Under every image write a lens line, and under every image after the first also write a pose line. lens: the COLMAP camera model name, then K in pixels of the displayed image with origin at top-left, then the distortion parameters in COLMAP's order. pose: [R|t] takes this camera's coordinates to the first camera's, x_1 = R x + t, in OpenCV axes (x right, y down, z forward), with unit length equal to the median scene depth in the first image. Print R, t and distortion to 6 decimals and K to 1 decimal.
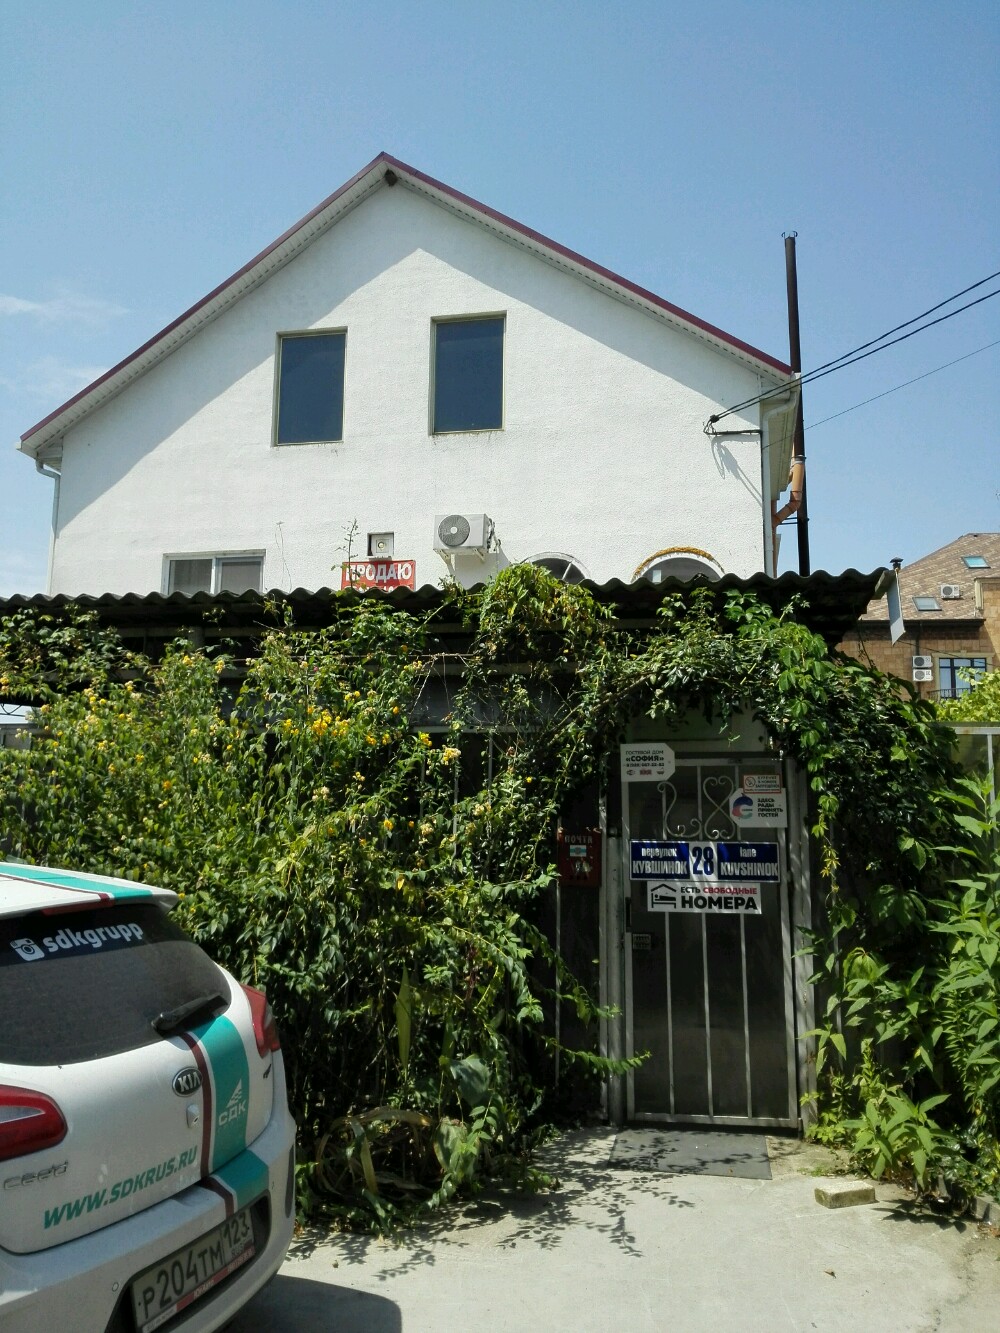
lens RADIAL K [[1055.9, 0, 500.0], [0, 1055.9, 666.5], [0, 0, 1]] dist [0.006512, -0.000508]
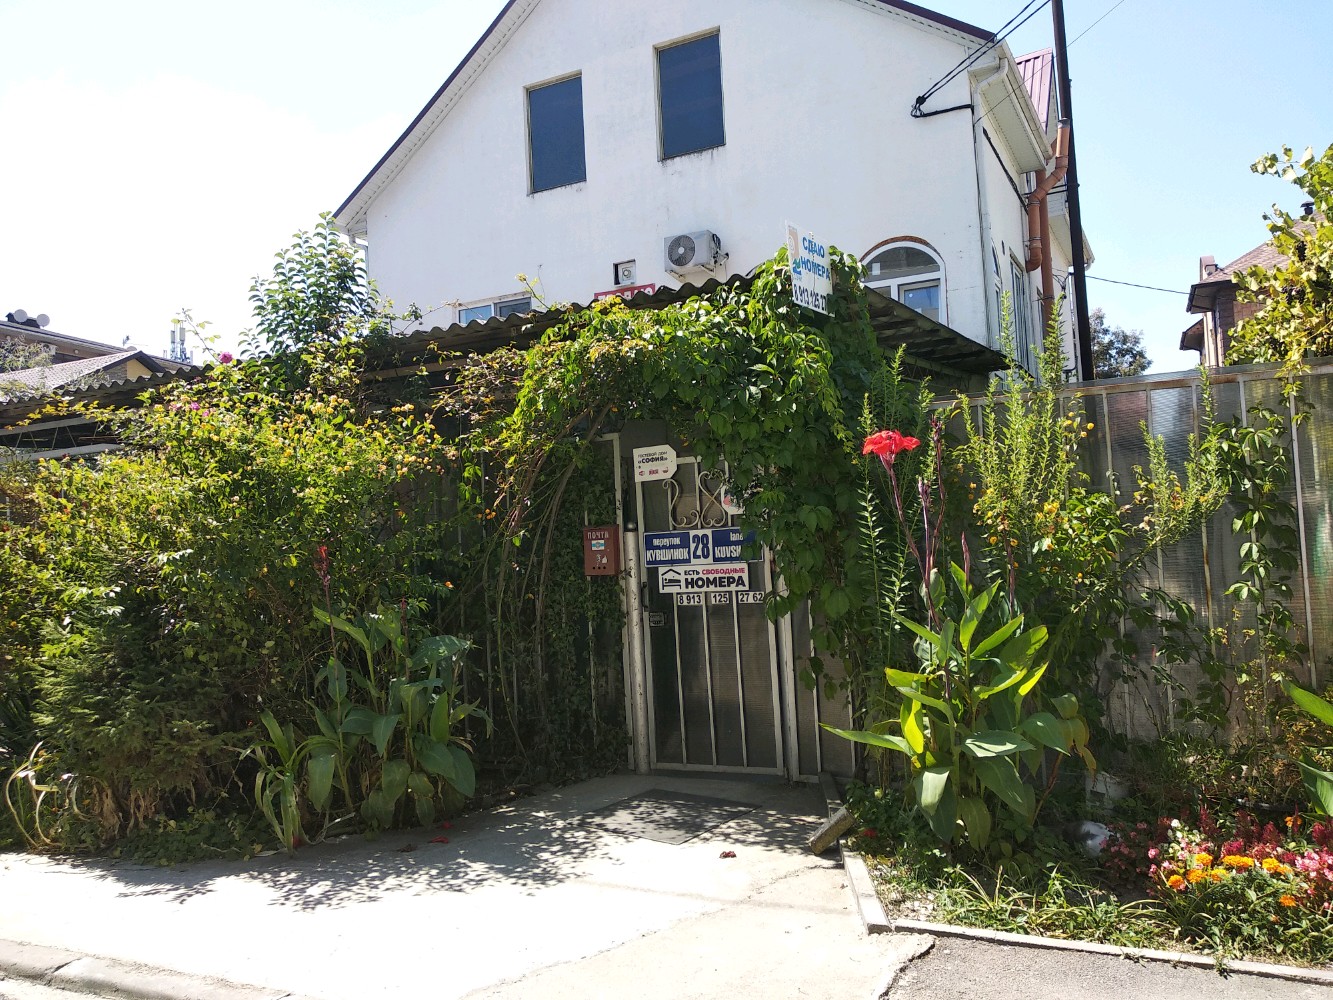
lens RADIAL K [[989.2, 0, 666.5], [0, 989.2, 500.0], [0, 0, 1]] dist [-0.002954, -0.000367]
pose [[0.963236, -0.077581, -0.257212, 0.426475], [0.109965, 0.987377, 0.113992, 0.011289], [0.245121, -0.138086, 0.959608, -0.010129]]
